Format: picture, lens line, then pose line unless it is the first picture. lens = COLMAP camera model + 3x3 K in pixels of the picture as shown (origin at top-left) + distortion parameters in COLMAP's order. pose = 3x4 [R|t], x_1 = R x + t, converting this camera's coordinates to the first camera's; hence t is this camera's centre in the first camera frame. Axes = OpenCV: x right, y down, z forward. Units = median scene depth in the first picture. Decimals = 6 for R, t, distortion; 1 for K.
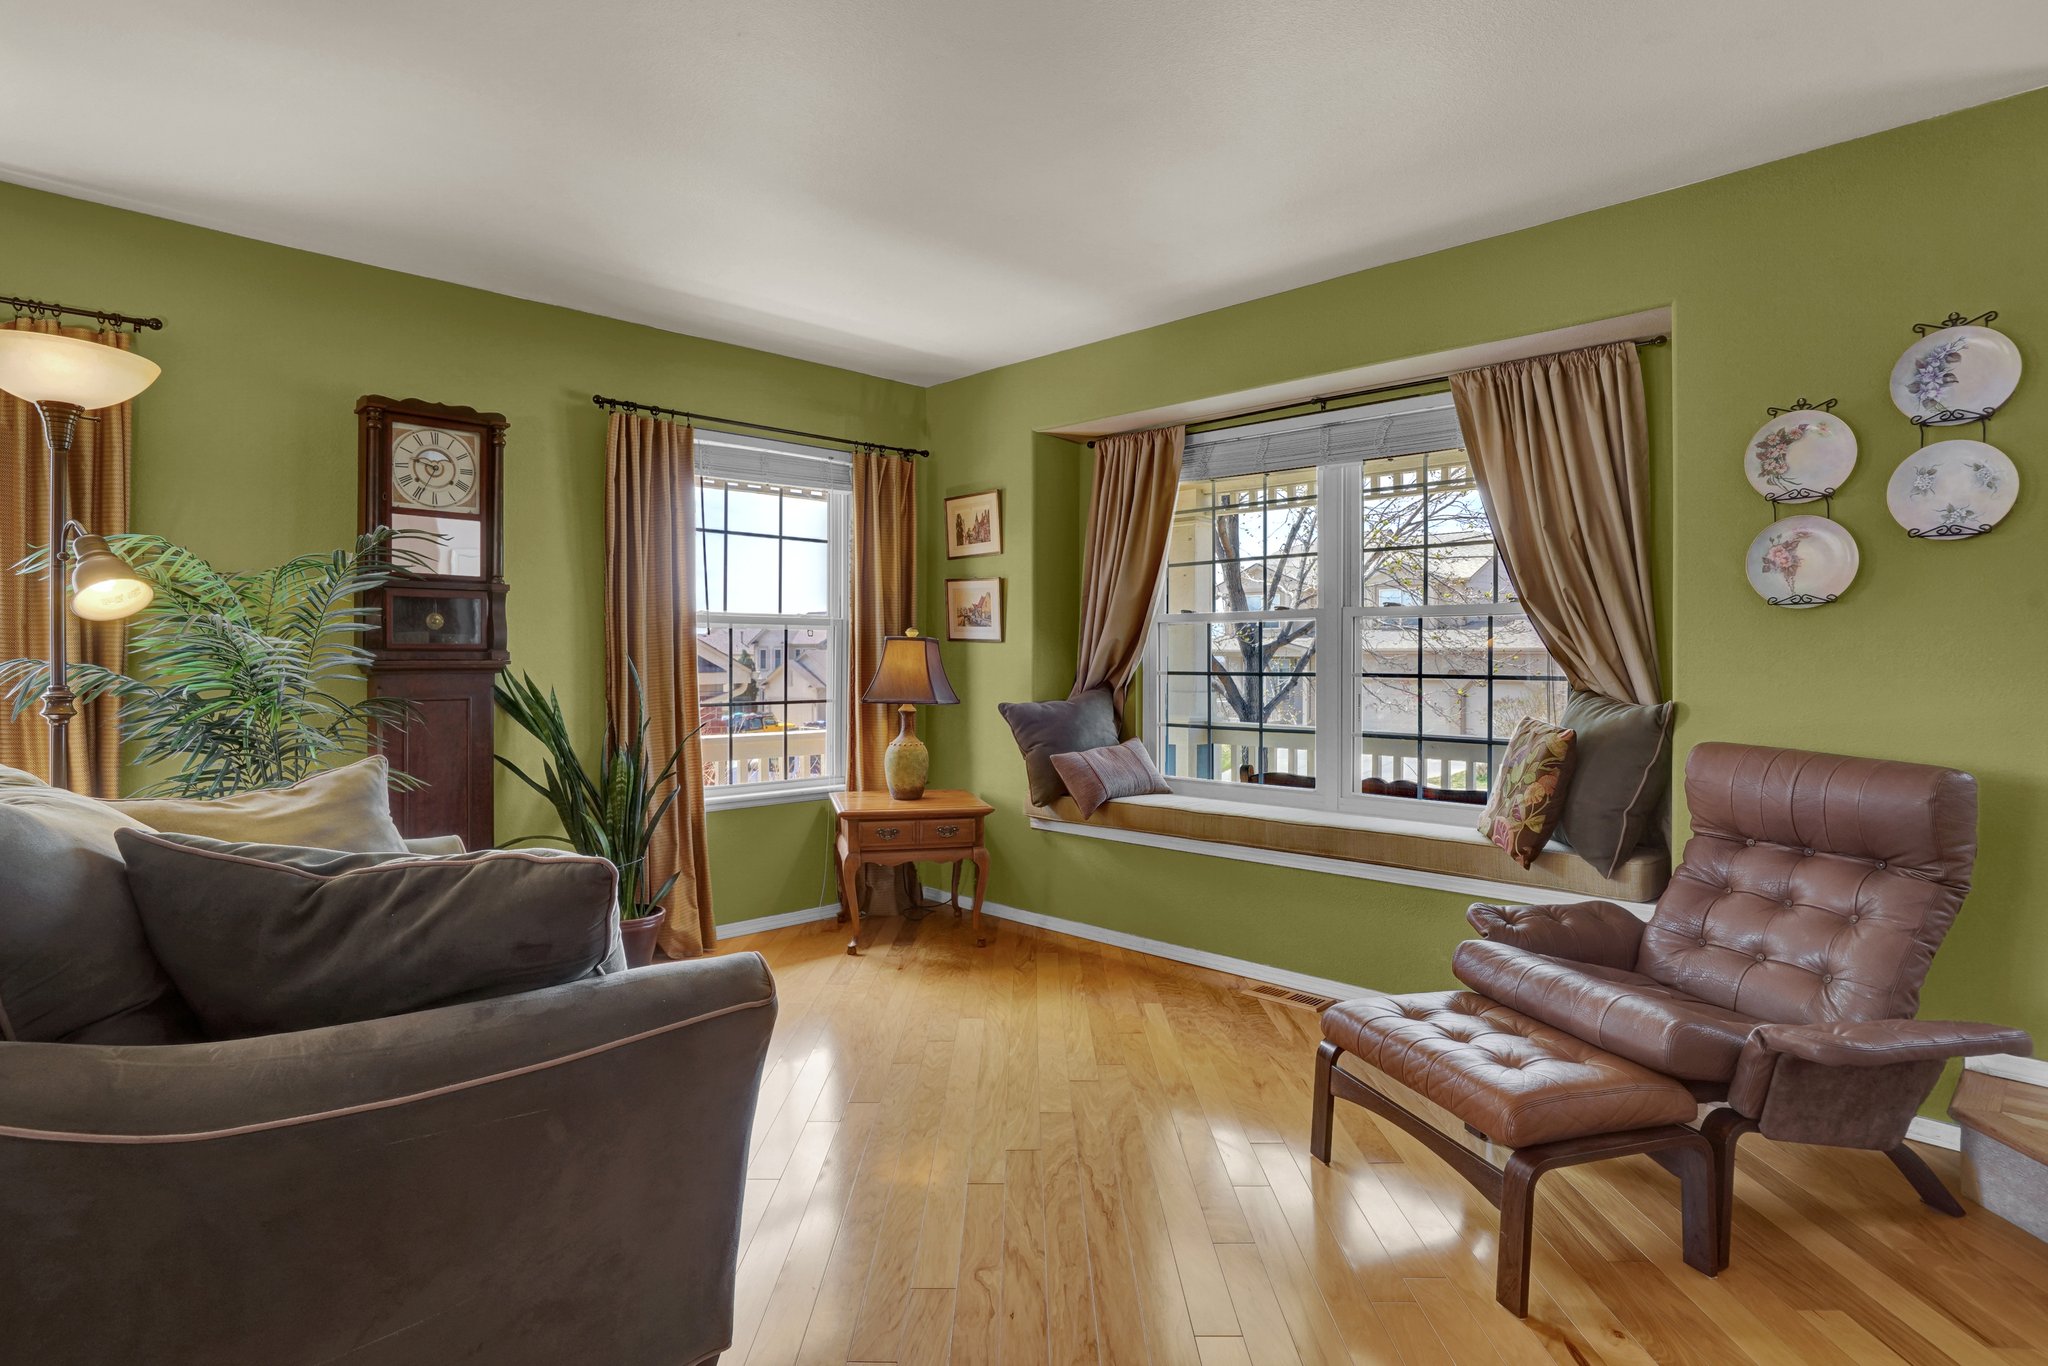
lens RADIAL K [[1088.2, 0, 1025.7], [0, 1088.2, 667.0], [0, 0, 1]] dist [-0.048403, 0.030403]
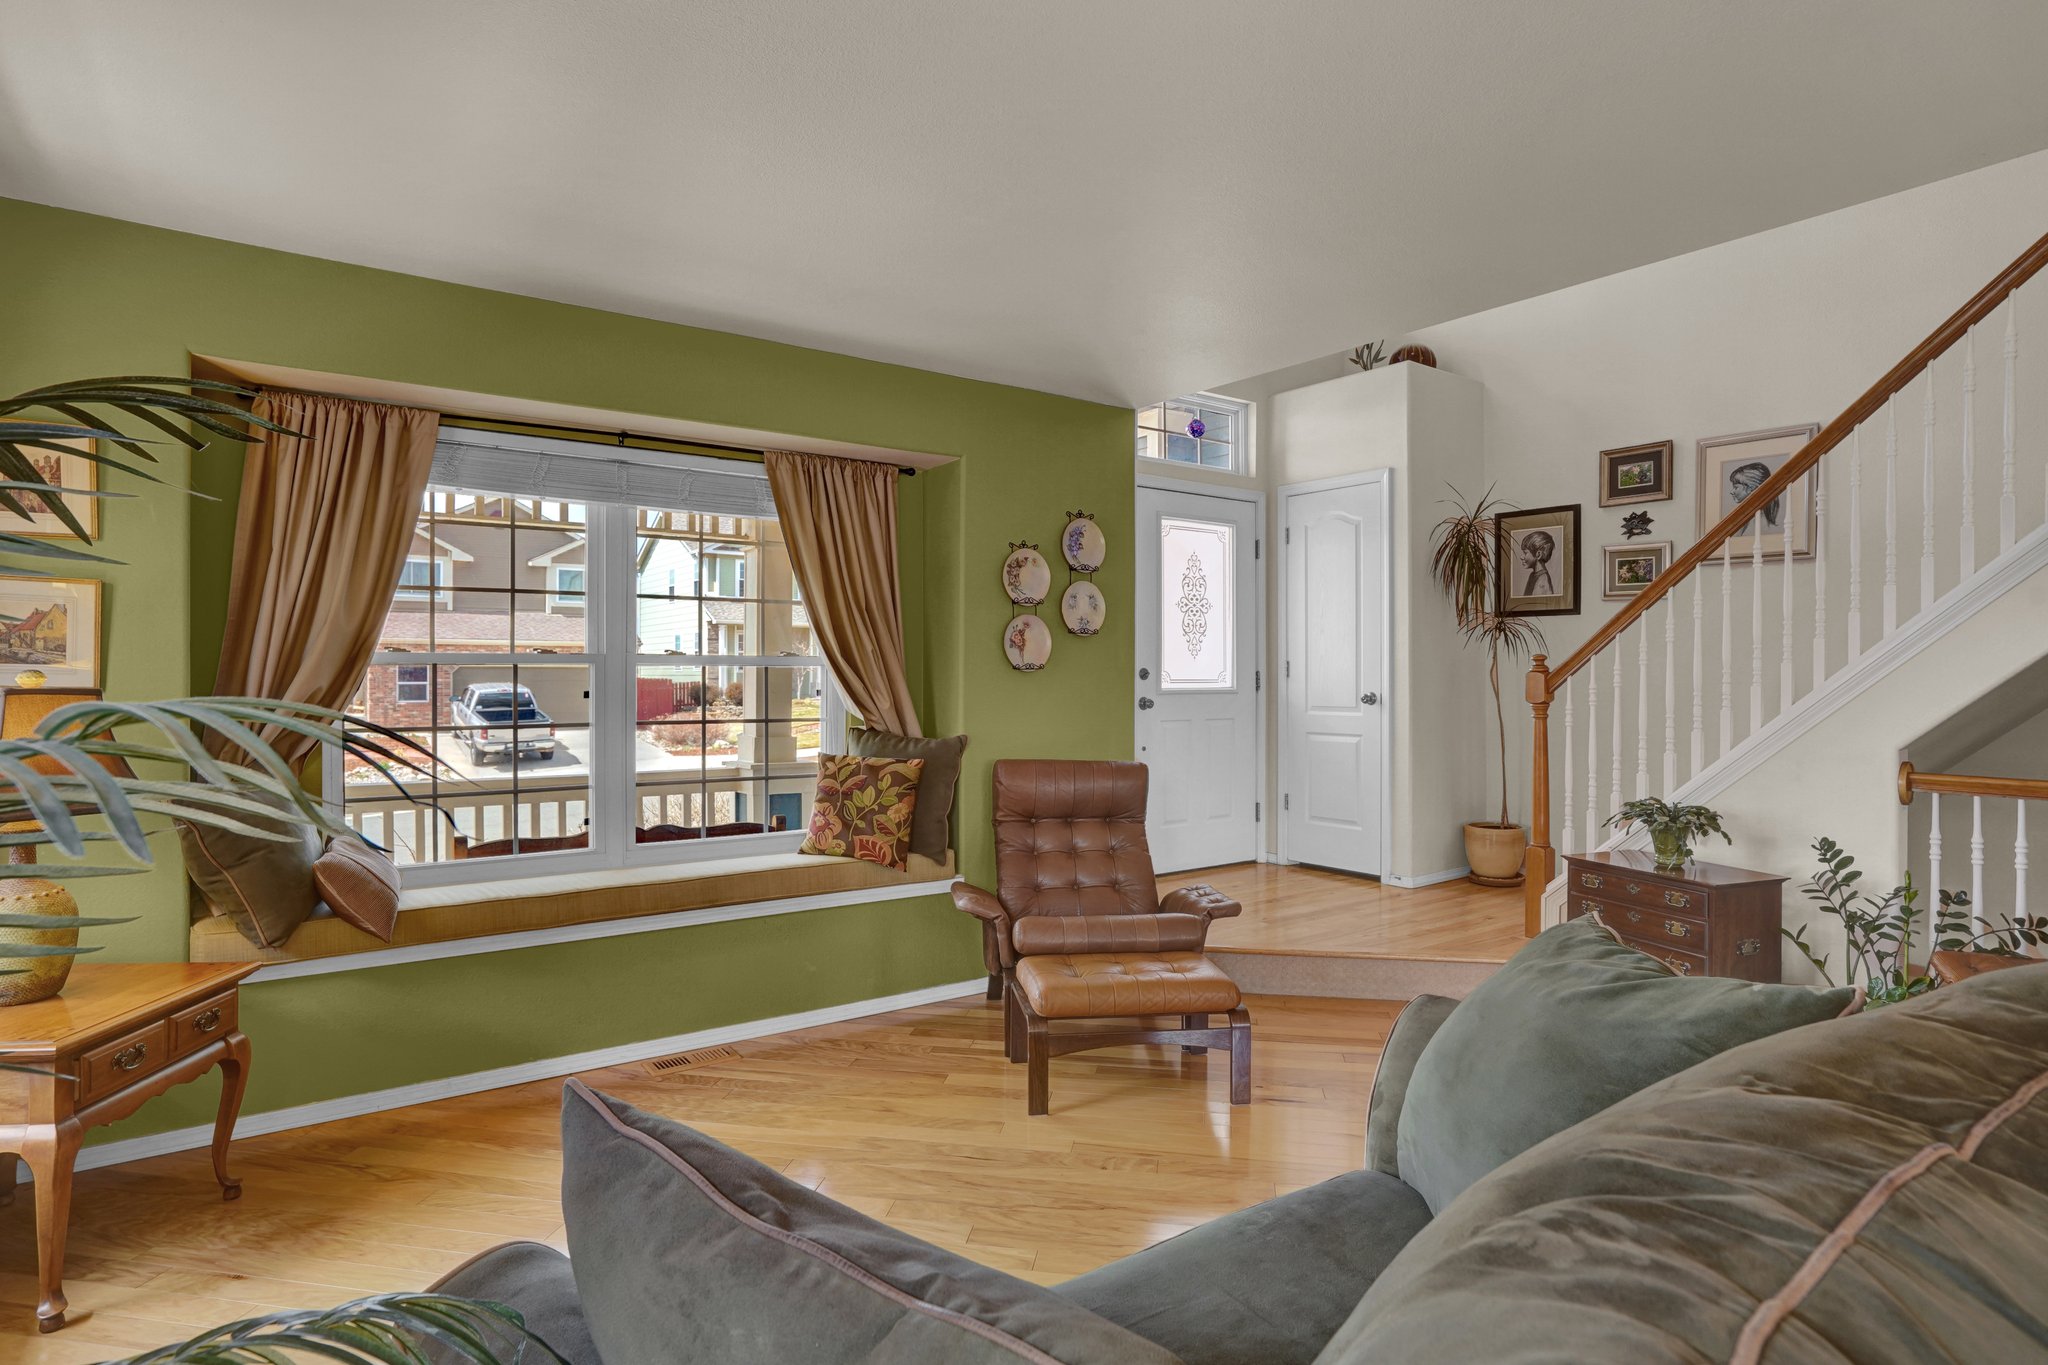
lens RADIAL K [[1088.2, 0, 1027.0], [0, 1088.2, 678.9], [0, 0, 1]] dist [-0.048403, 0.030403]
pose [[0.163636, -0.008655, 0.986483, -0.661351], [0.004165, 0.999959, 0.008082, -0.042840], [-0.986512, 0.002786, 0.163665, 0.547242]]
